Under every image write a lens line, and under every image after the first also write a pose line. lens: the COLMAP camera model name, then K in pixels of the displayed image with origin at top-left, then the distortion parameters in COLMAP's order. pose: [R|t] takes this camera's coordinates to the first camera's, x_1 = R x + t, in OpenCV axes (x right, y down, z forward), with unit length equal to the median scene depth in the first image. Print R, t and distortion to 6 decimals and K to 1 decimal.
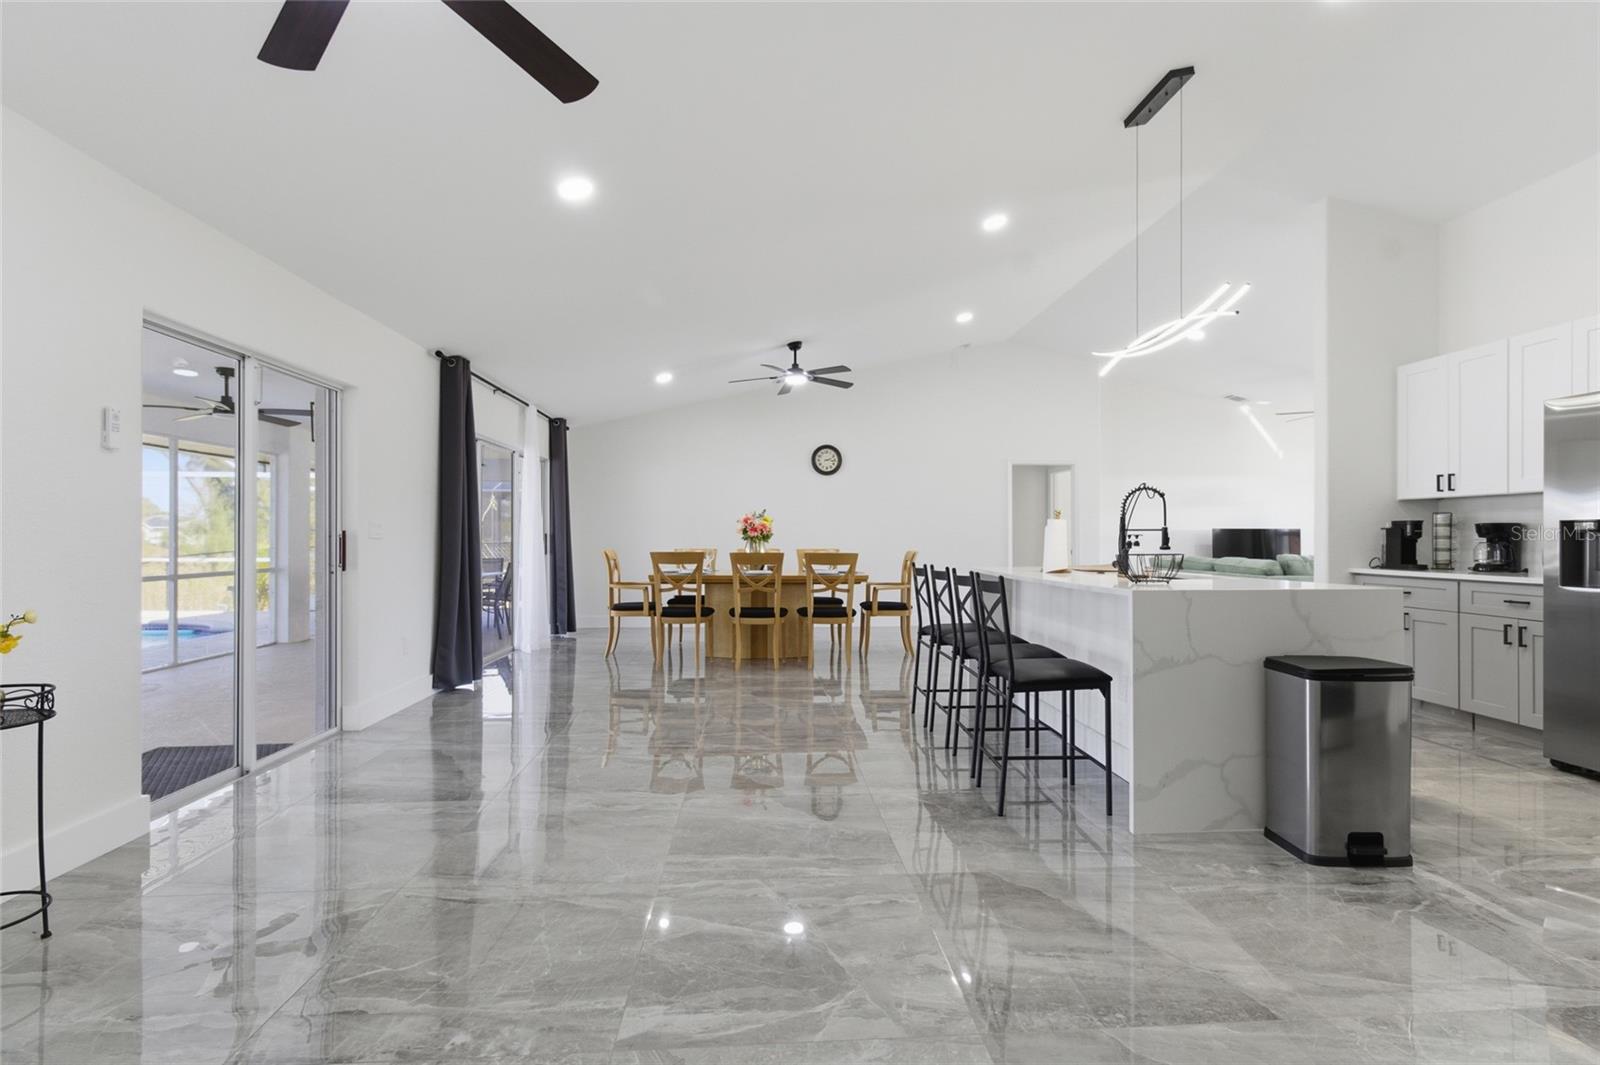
lens RADIAL K [[757.4, 0, 798.1], [0, 757.4, 530.4], [0, 0, 1]] dist [-0.014605, 0.009249]
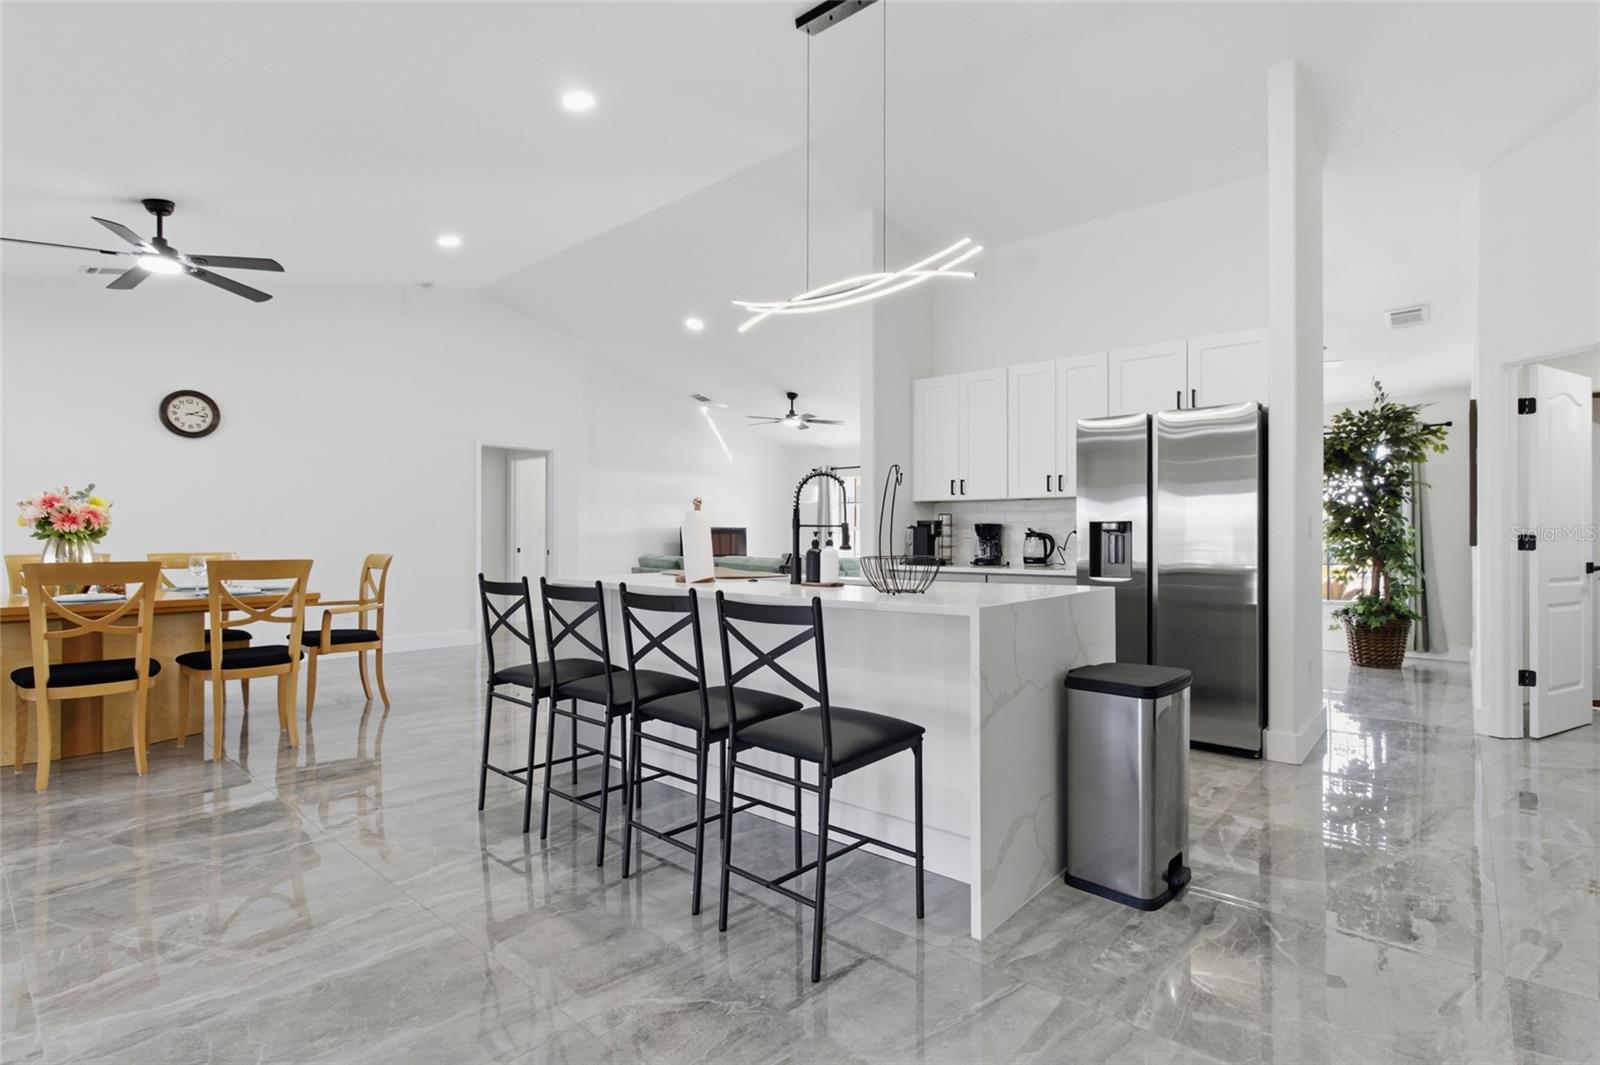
lens RADIAL K [[757.4, 0, 800.8], [0, 757.4, 536.3], [0, 0, 1]] dist [-0.014605, 0.009249]
pose [[0.695995, 0.001152, 0.718046, -0.089259], [-0.008983, 0.999934, 0.007102, 0.002947], [-0.717991, -0.011394, 0.695960, 0.272859]]
